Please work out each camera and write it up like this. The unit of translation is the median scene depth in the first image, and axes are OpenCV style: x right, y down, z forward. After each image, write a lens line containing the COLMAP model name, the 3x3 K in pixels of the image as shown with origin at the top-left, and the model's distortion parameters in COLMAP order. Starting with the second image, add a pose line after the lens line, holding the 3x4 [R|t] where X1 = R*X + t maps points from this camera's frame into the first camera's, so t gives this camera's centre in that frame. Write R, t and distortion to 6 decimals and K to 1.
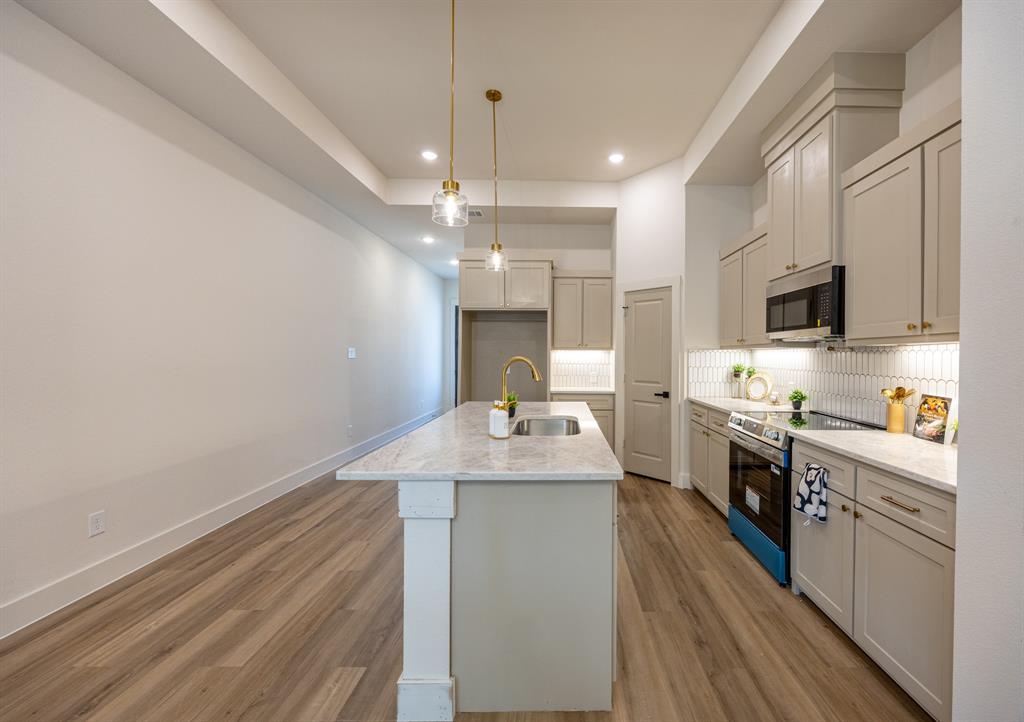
lens RADIAL K [[417.1, 0, 570.1], [0, 417.1, 357.8], [0, 0, 1]] dist [-0.007194, -0.000040]
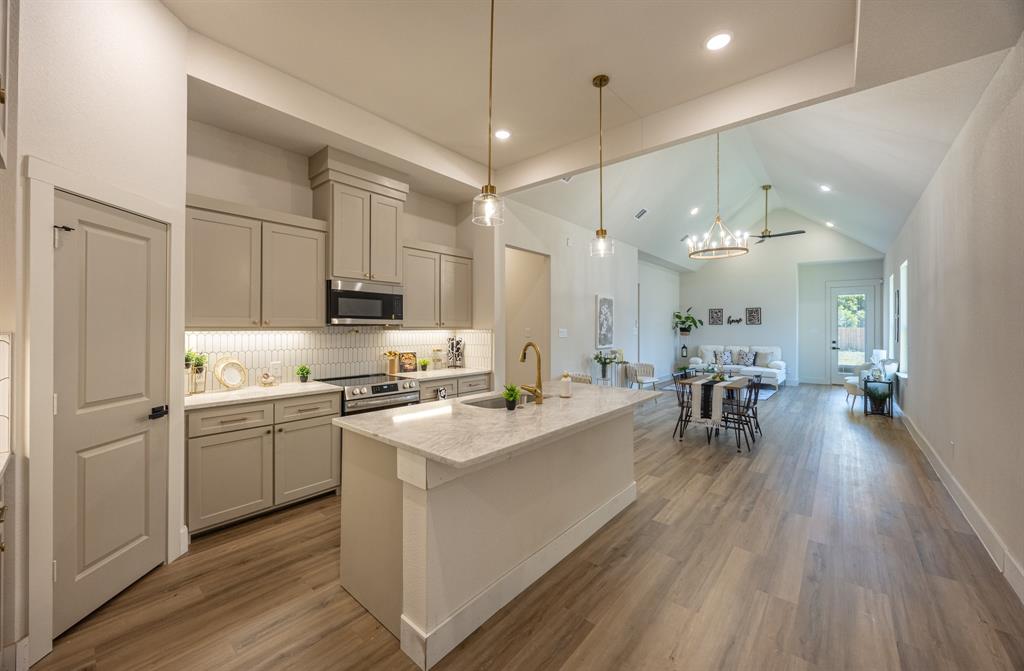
lens RADIAL K [[386.5, 0, 504.5], [0, 386.5, 326.3], [0, 0, 1]] dist [-0.006146, 0.000022]
pose [[-0.730819, 0.000231, 0.682571, -0.640451], [0.003447, 0.999988, 0.003352, -0.038633], [-0.682562, 0.004802, -0.730812, 1.457733]]
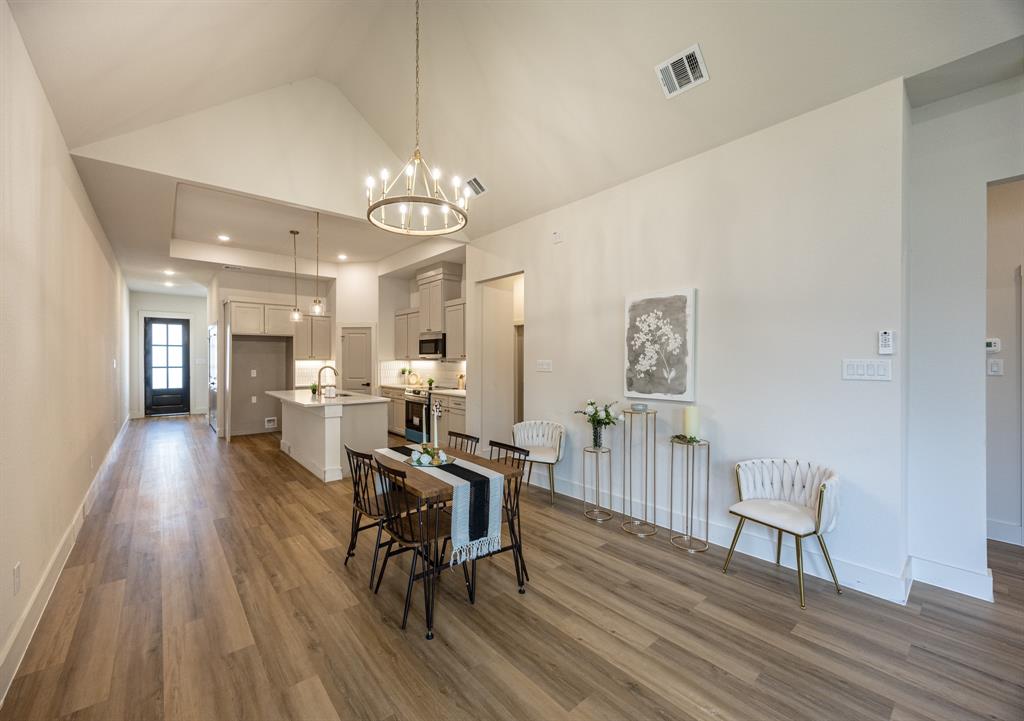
lens RADIAL K [[398.5, 0, 481.0], [0, 398.5, 360.3], [0, 0, 1]] dist [-0.001009, -0.000009]
pose [[0.796952, -0.004440, 0.604026, -0.622503], [0.007361, 0.999970, -0.002361, -0.018078], [-0.603998, 0.006328, 0.796961, -1.029734]]
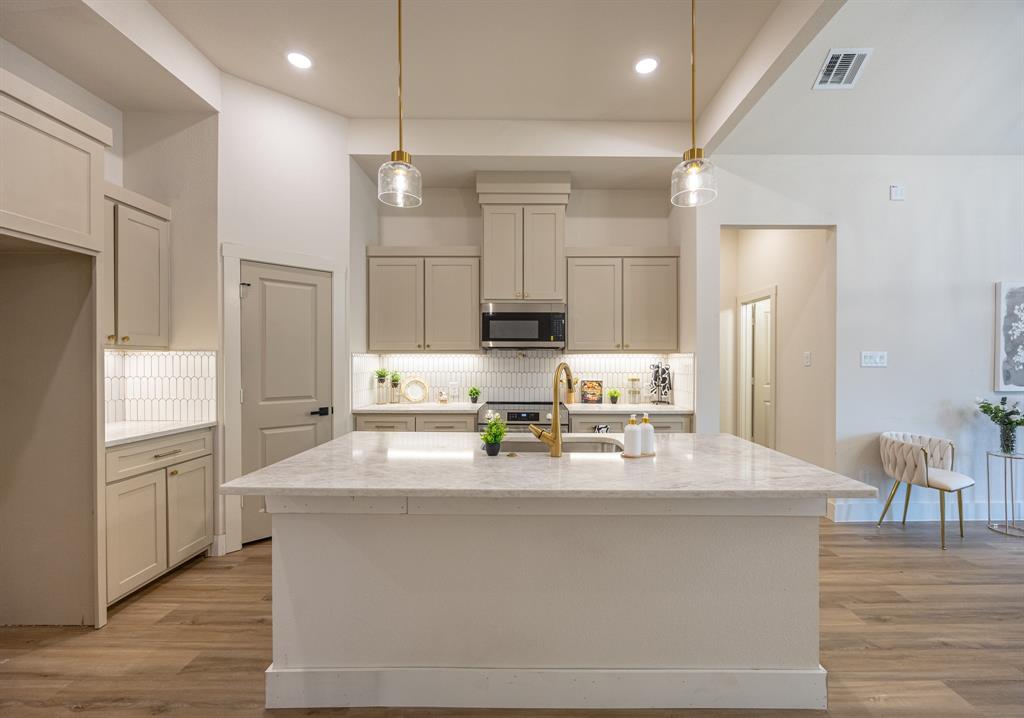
lens RADIAL K [[410.3, 0, 526.9], [0, 410.3, 363.1], [0, 0, 1]] dist [-0.003189, -0.000126]
pose [[0.030862, -0.008865, 0.999484, -0.704832], [0.007751, 0.999933, 0.008630, -0.006166], [-0.999494, 0.007481, 0.030929, 0.827611]]
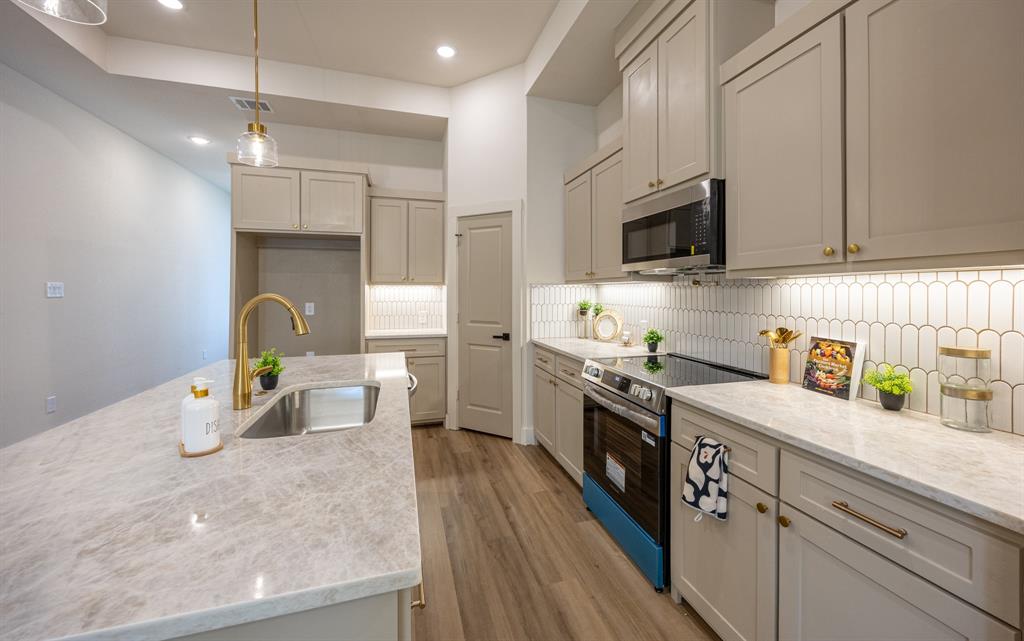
lens RADIAL K [[395.2, 0, 526.8], [0, 395.2, 290.6], [0, 0, 1]] dist [0.000224, 0.000120]
pose [[0.959353, -0.003743, 0.282182, 0.056092], [0.006015, 0.999956, -0.007185, -0.001400], [-0.282143, 0.008591, 0.959334, 0.279645]]
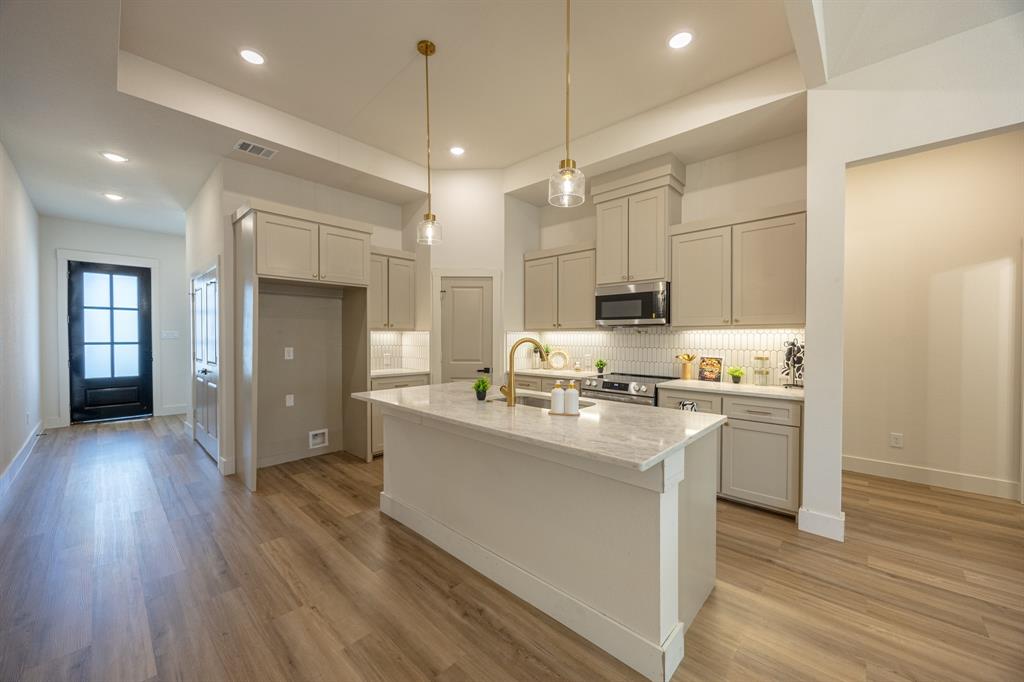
lens RADIAL K [[379.6, 0, 512.0], [0, 379.6, 341.0], [0, 0, 1]] dist [-0.002426, -0.000175]
pose [[0.700113, -0.010202, 0.713959, -0.649419], [0.006577, 0.999948, 0.007840, -0.001355], [-0.714001, -0.000793, 0.700144, 0.292542]]
